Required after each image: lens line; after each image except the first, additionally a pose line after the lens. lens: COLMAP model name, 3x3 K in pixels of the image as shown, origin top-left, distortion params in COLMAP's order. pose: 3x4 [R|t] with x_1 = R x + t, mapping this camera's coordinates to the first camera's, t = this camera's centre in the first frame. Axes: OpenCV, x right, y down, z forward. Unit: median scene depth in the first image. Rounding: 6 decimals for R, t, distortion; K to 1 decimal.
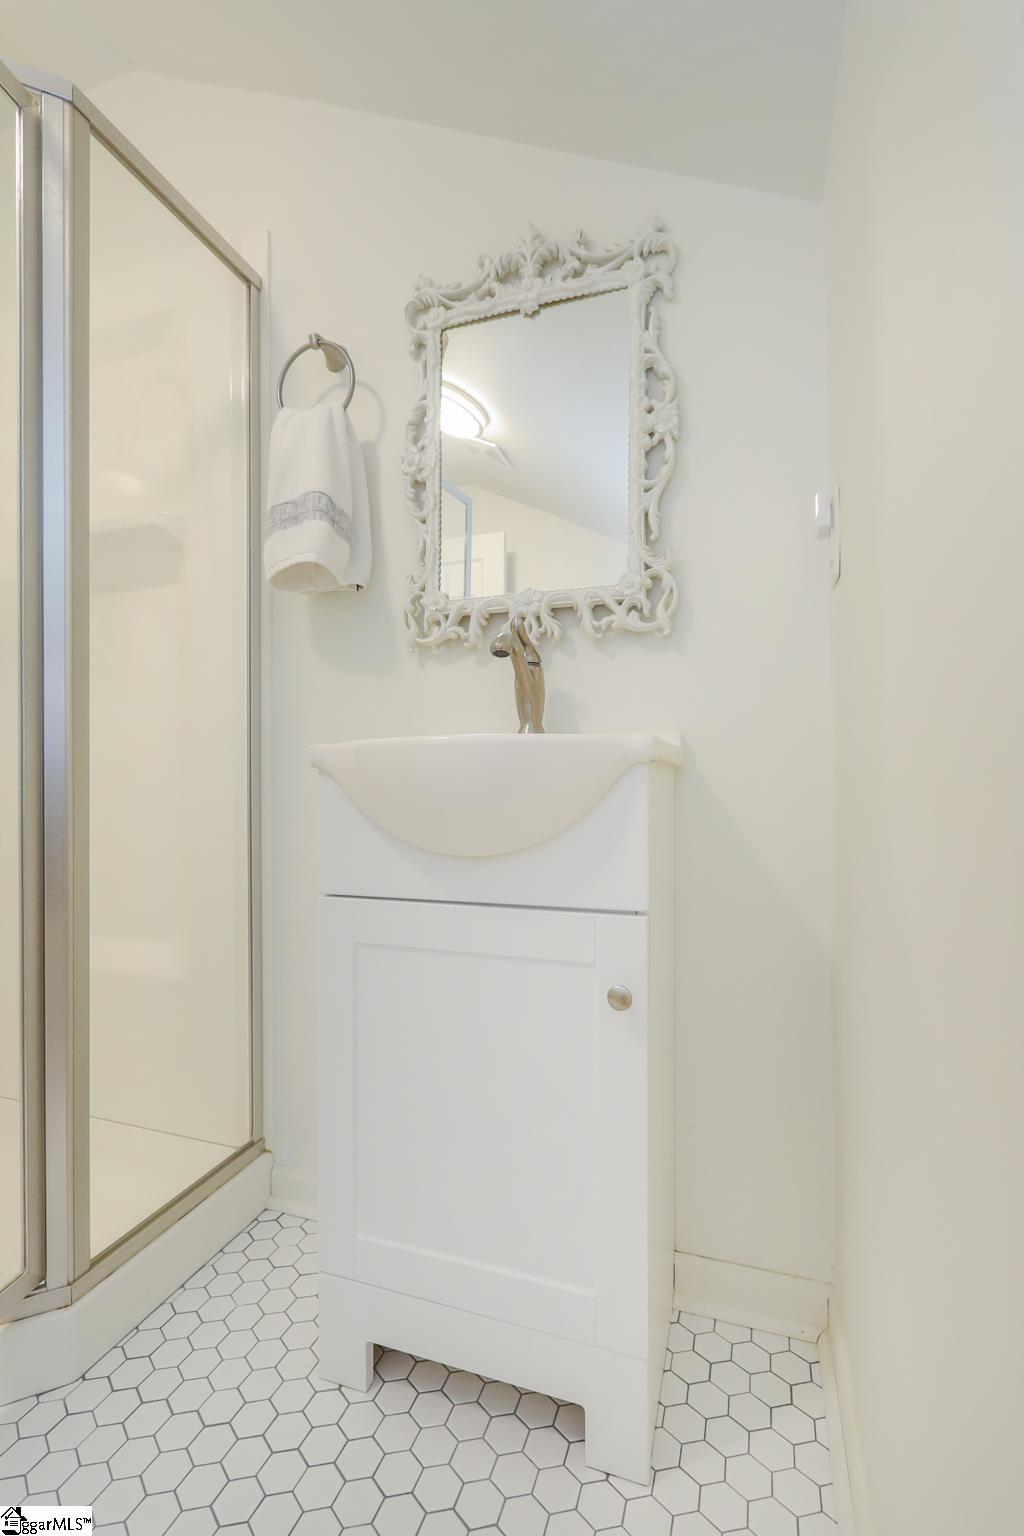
lens RADIAL K [[711.5, 0, 510.2], [0, 711.5, 768.5], [0, 0, 1]] dist [0.001262, -0.000849]
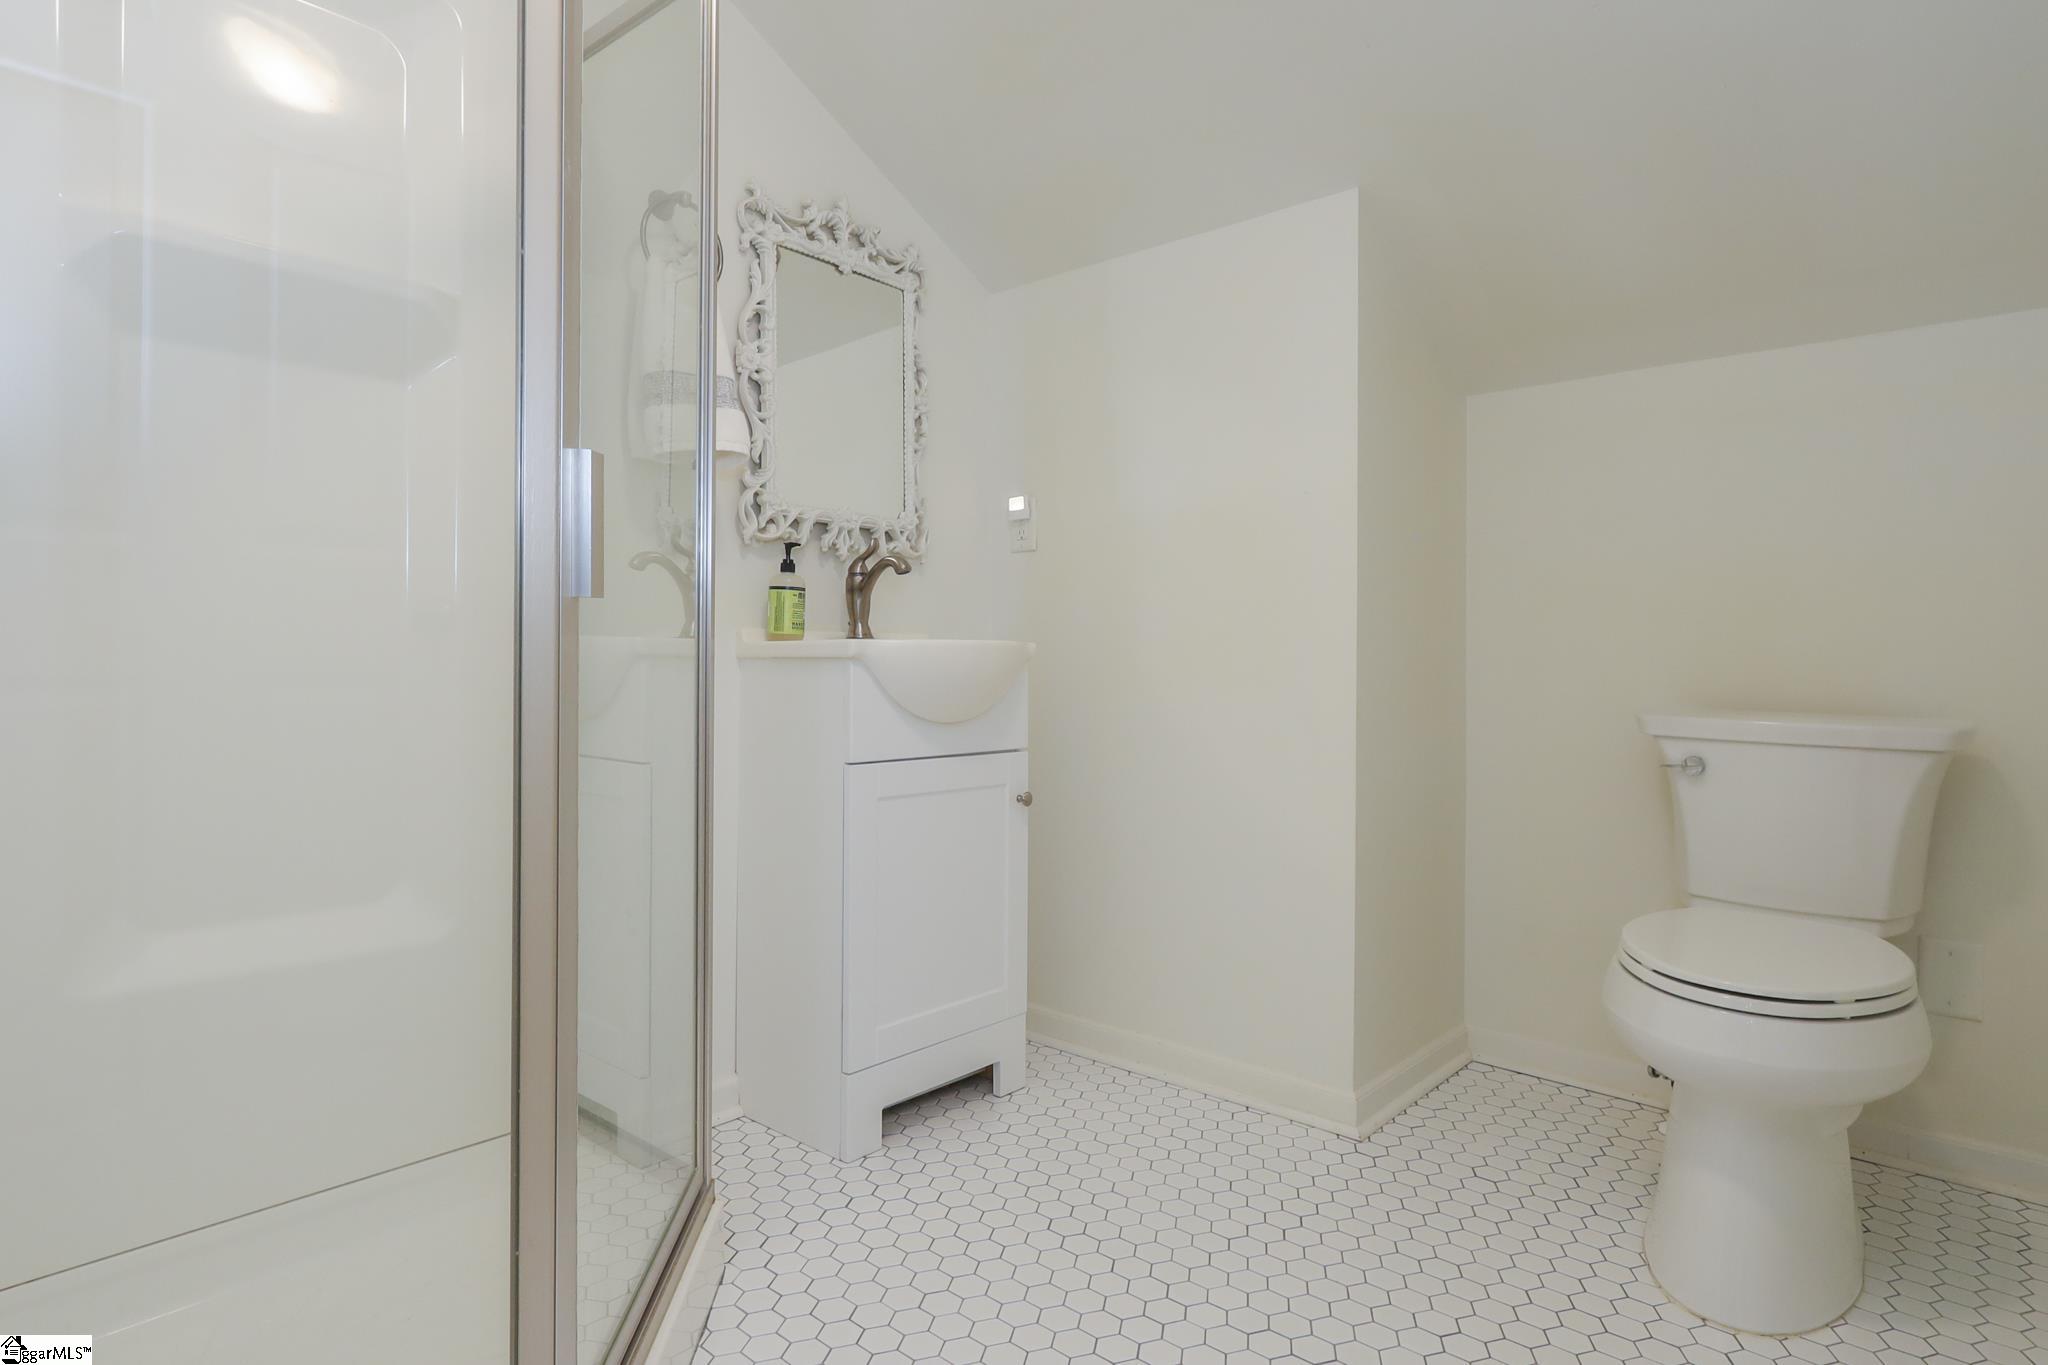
lens RADIAL K [[1069.1, 0, 1025.5], [0, 1069.1, 678.3], [0, 0, 1]] dist [0.004964, -0.000191]
pose [[0.374419, -0.003137, 0.927254, -1.530178], [-0.014114, 0.999859, 0.009081, 0.012448], [-0.927152, -0.016487, 0.374322, 0.047397]]
